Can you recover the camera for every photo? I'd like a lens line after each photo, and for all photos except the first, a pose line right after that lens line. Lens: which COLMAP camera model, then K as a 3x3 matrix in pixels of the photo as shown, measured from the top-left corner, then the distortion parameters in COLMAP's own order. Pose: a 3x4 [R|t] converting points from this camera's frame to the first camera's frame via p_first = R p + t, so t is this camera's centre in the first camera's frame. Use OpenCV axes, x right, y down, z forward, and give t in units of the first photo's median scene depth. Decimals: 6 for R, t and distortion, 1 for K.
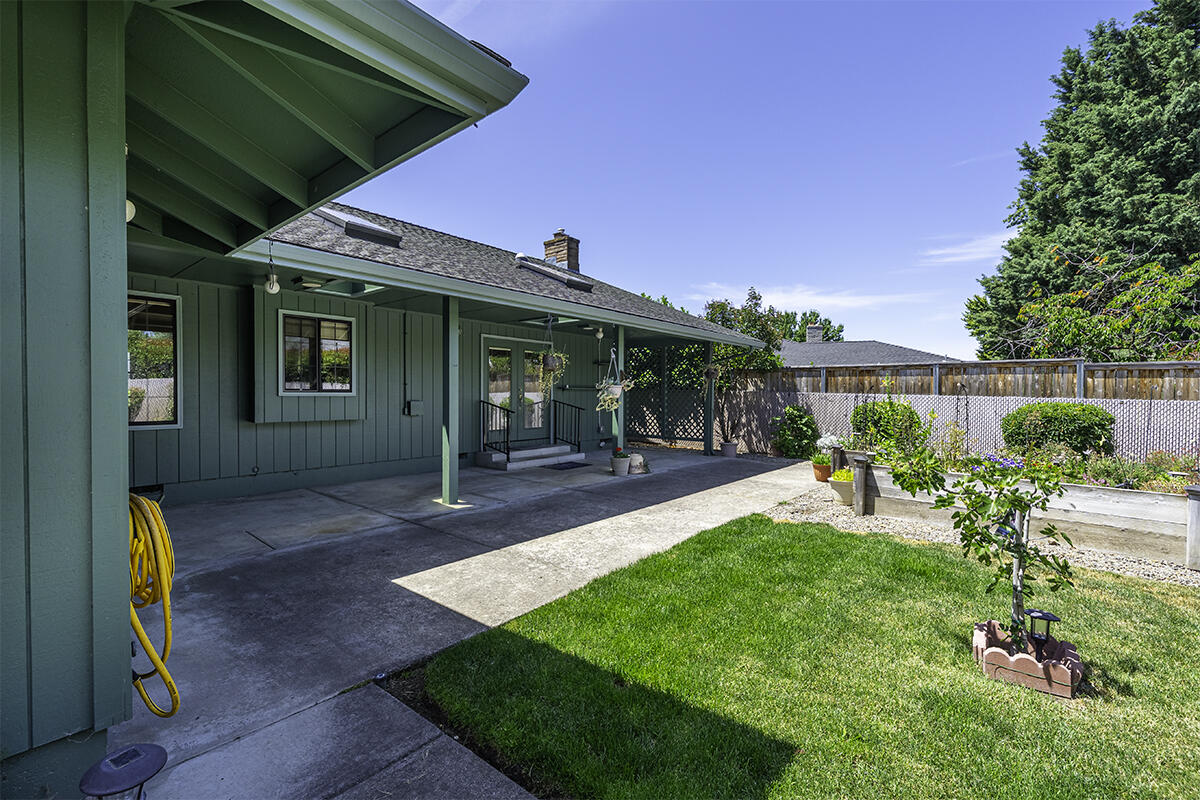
lens RADIAL K [[496.8, 0, 603.7], [0, 496.8, 399.1], [0, 0, 1]] dist [-0.003626, -0.000872]
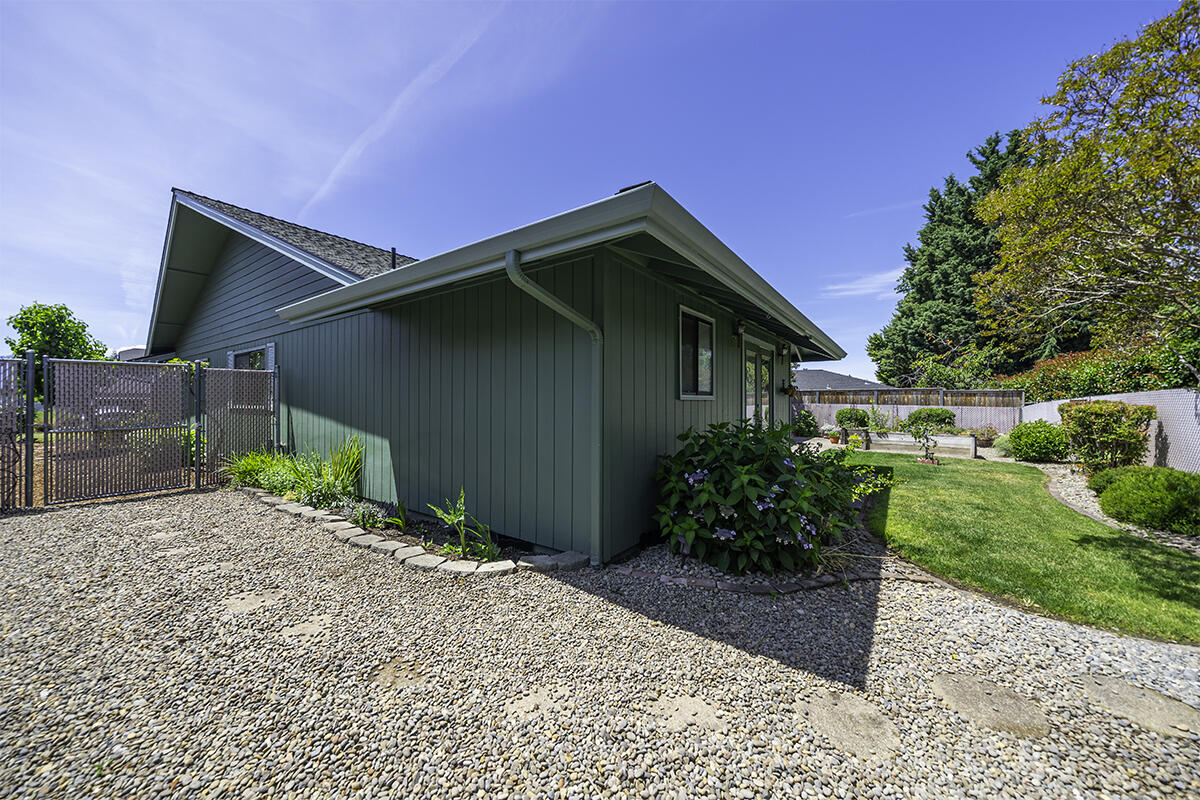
lens RADIAL K [[414.3, 0, 597.7], [0, 414.3, 398.7], [0, 0, 1]] dist [-0.003058, -0.000071]
pose [[0.997797, -0.005173, 0.066141, -0.303032], [0.006465, 0.999792, -0.019335, -0.003510], [-0.066027, 0.019720, 0.997623, -0.324953]]
